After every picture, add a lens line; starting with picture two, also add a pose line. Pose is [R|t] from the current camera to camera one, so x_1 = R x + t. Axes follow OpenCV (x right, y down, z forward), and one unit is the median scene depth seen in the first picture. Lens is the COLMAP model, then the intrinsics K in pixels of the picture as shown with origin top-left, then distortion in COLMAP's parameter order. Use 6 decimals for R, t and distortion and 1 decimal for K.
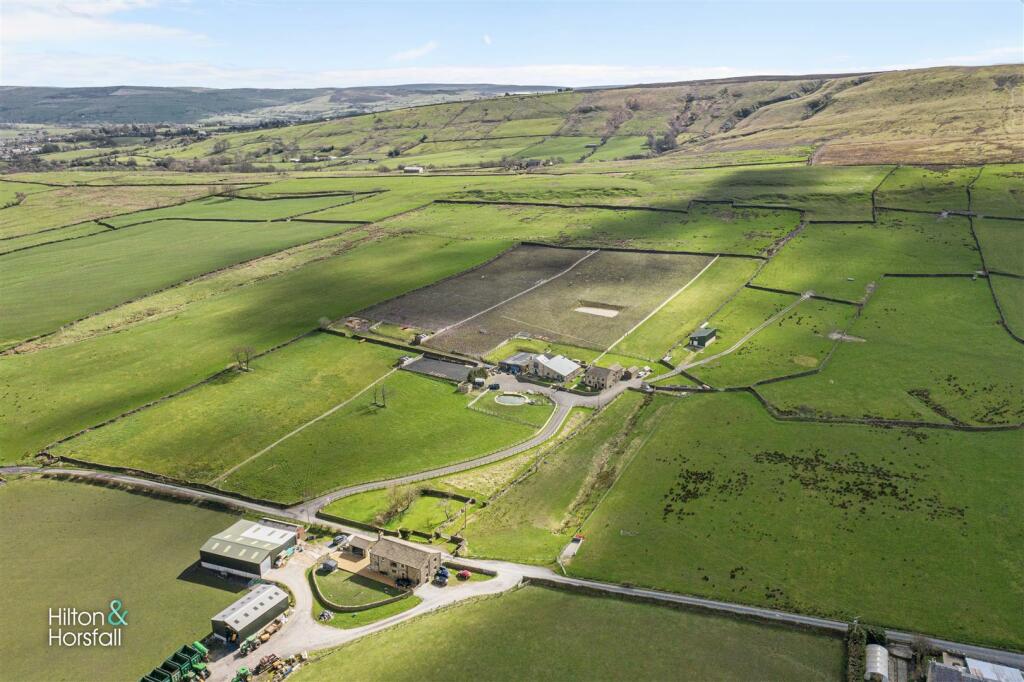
lens RADIAL K [[804.4, 0, 508.8], [0, 804.4, 339.2], [0, 0, 1]] dist [-0.016150, 0.002640]
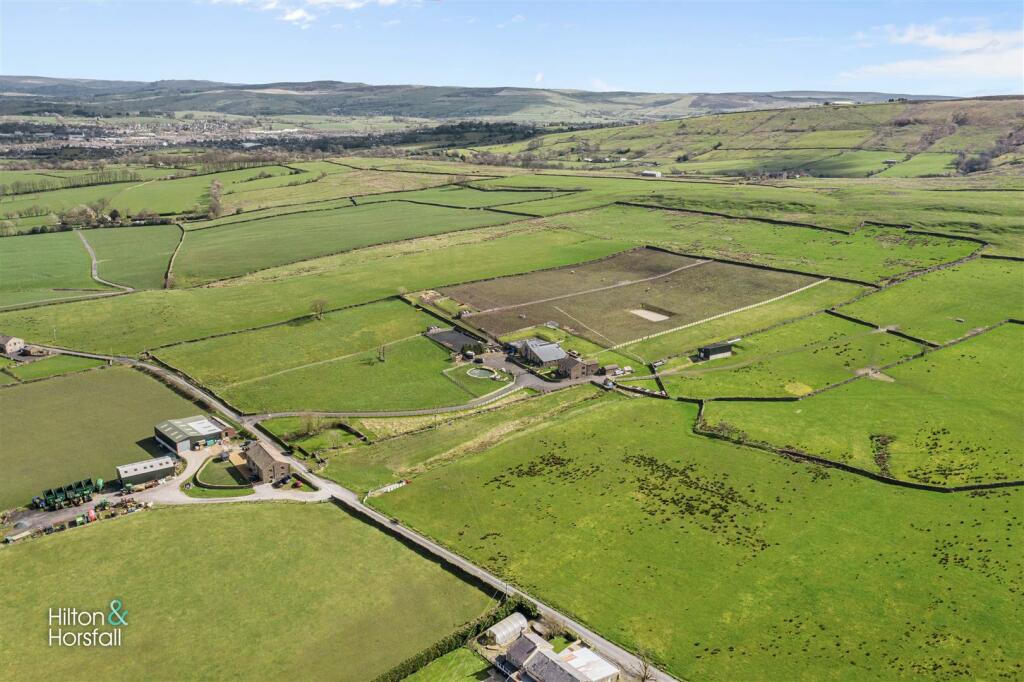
lens RADIAL K [[804.4, 0, 508.8], [0, 804.4, 339.2], [0, 0, 1]] dist [-0.016150, 0.002640]
pose [[0.900299, 0.143856, -0.410812, 0.437626], [-0.146153, 0.988920, 0.025999, -0.005312], [0.410000, 0.036635, 0.911349, -0.003409]]
